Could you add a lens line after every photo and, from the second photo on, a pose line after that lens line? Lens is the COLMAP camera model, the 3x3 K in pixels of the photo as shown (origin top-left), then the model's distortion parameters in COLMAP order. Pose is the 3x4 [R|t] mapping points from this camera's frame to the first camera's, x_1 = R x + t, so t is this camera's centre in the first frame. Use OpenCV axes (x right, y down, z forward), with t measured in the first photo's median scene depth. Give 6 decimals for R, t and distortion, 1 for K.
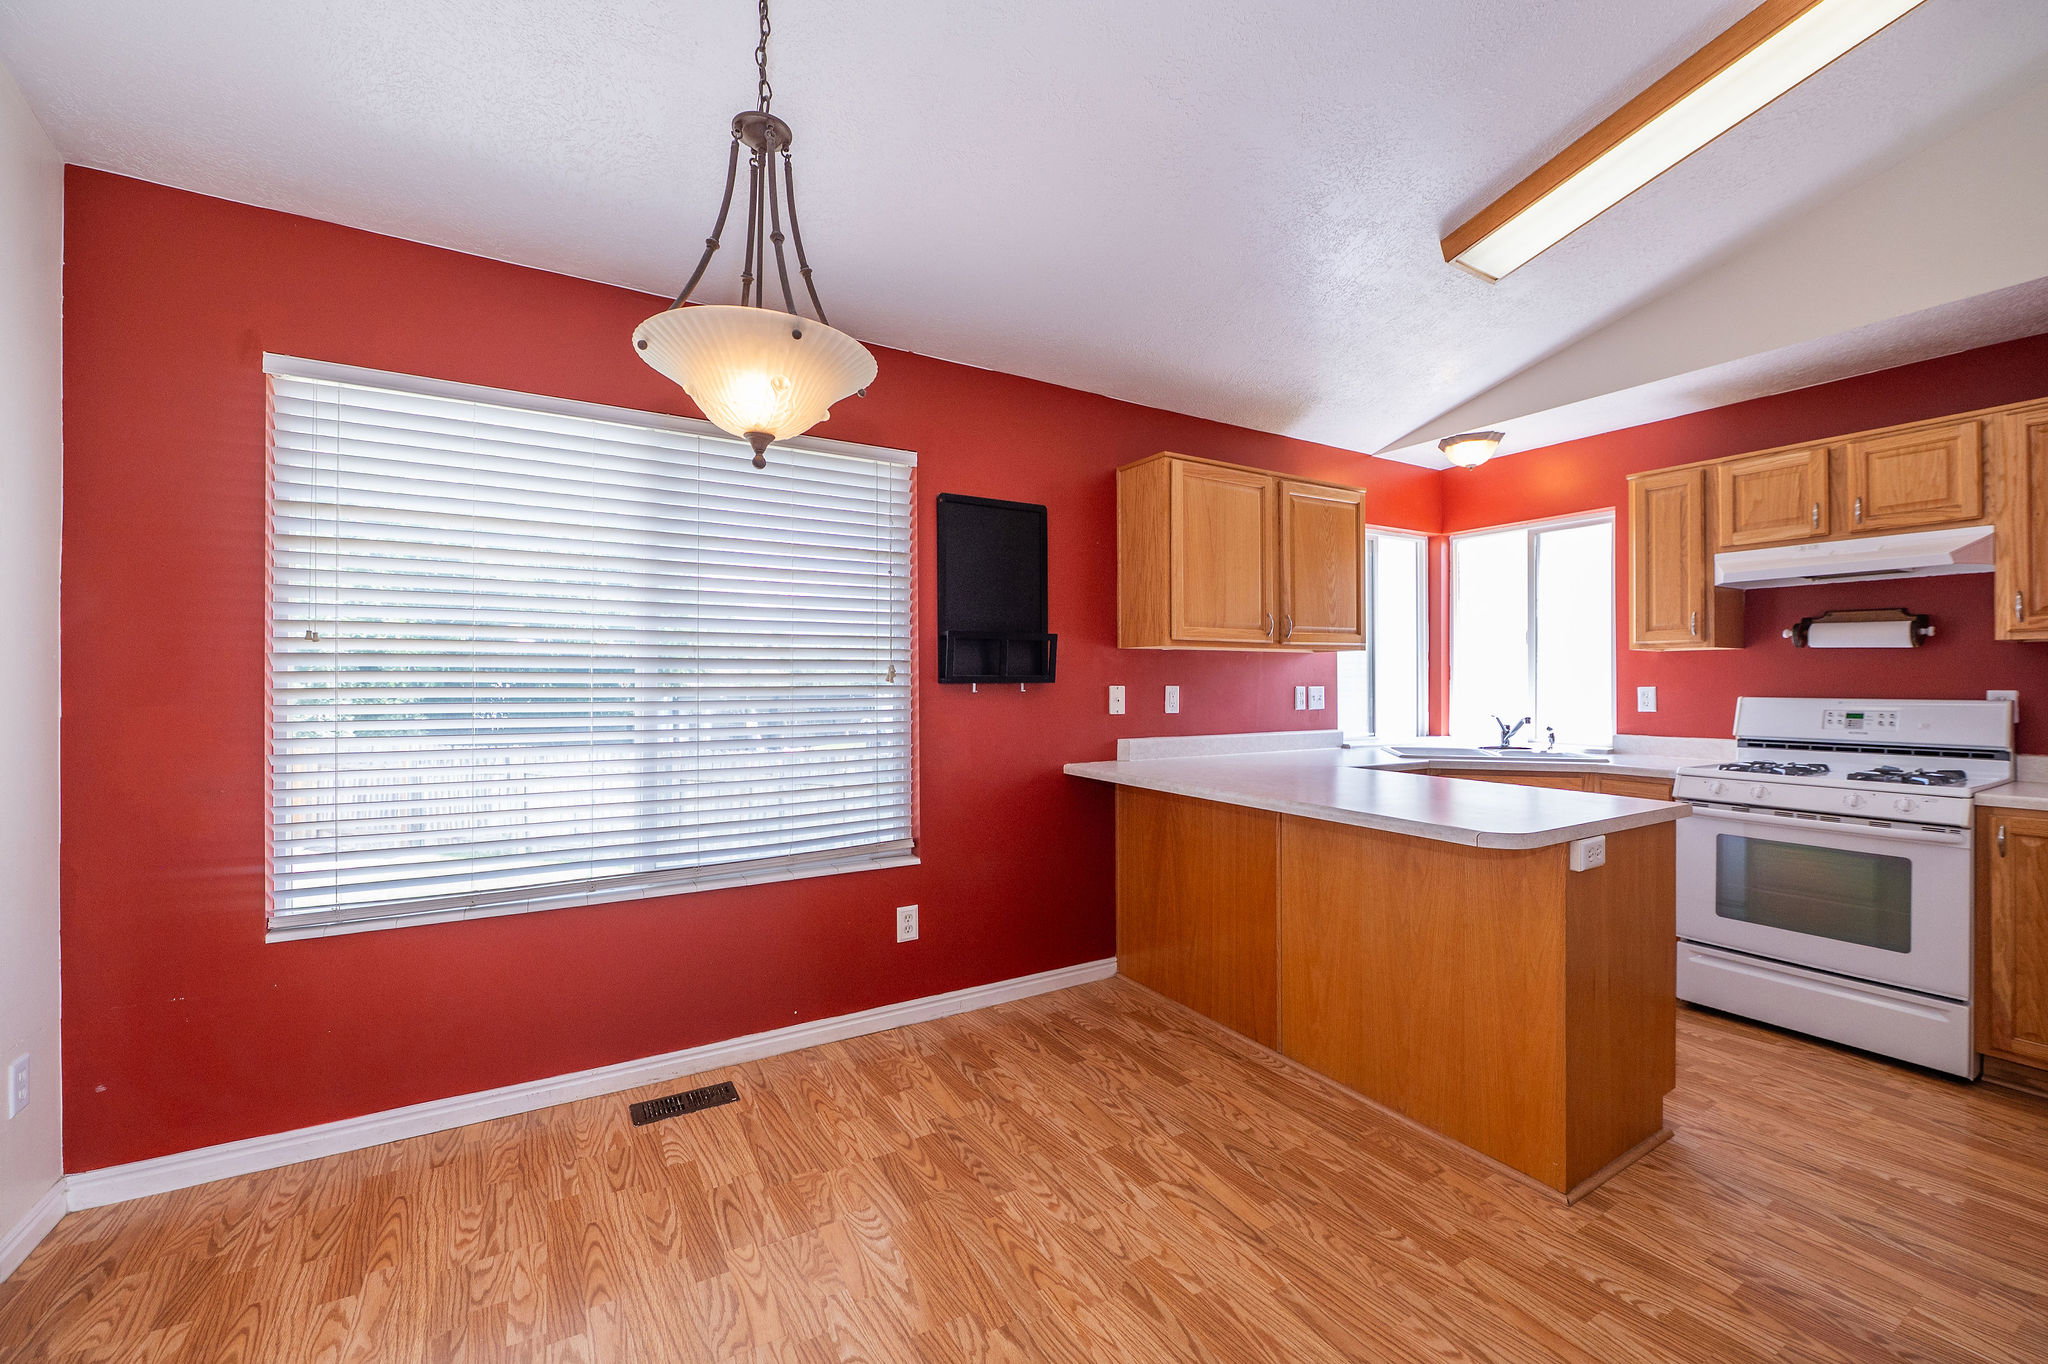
lens RADIAL K [[807.8, 0, 1025.1], [0, 807.8, 683.5], [0, 0, 1]] dist [-0.013638, 0.000190]
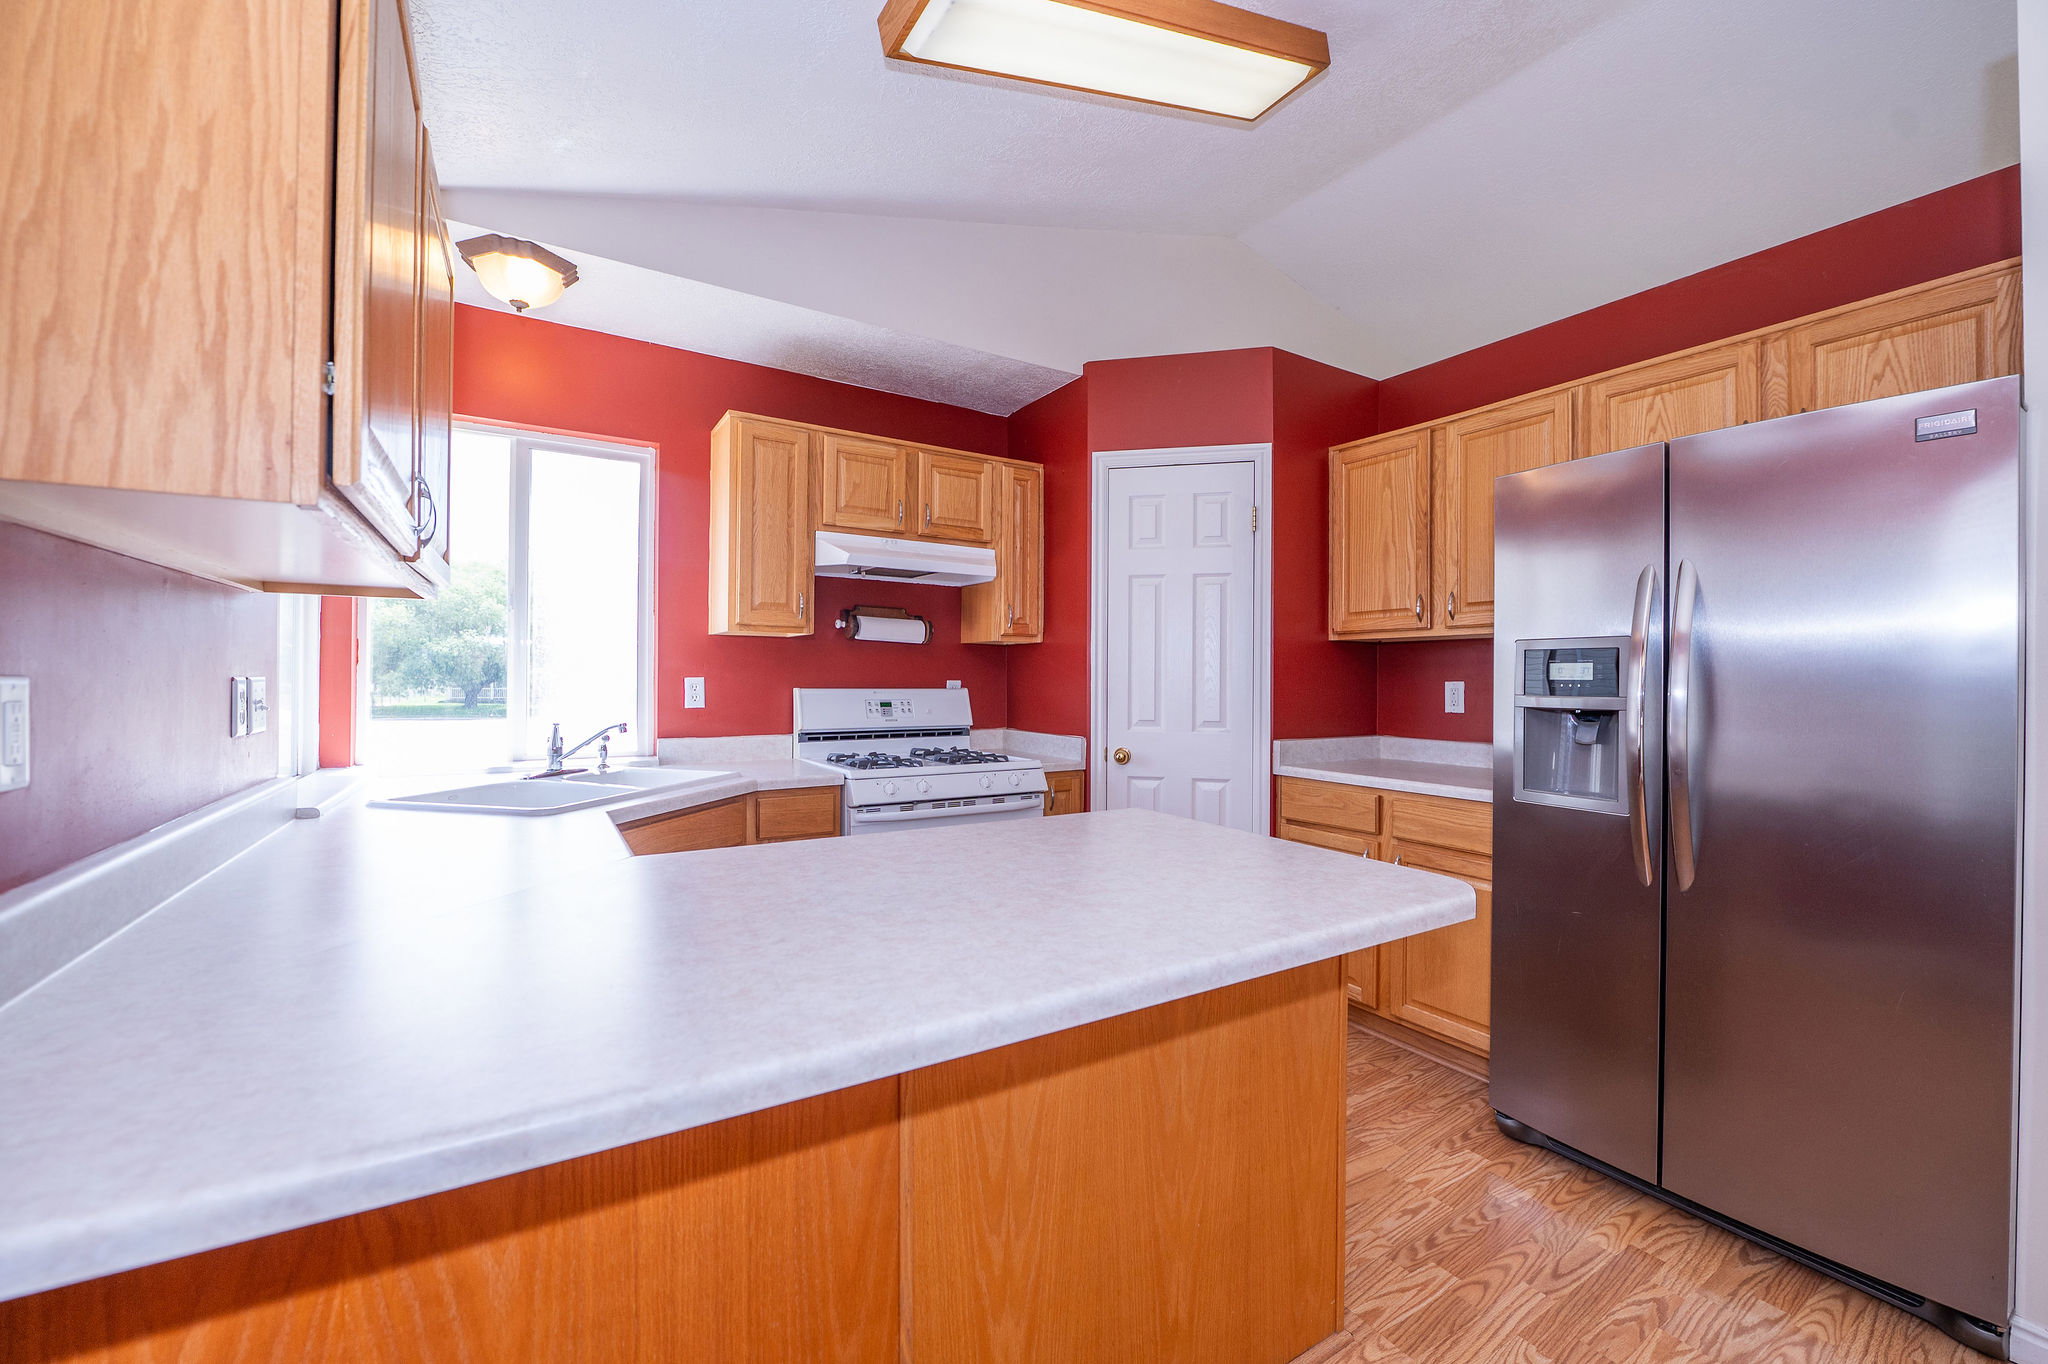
lens RADIAL K [[807.8, 0, 1026.4], [0, 807.8, 680.0], [0, 0, 1]] dist [-0.013638, 0.000190]
pose [[-0.027067, -0.005574, 0.999618, -0.057427], [-0.007395, 0.999958, 0.005376, 0.000281], [-0.999606, -0.007247, -0.027107, 0.817626]]
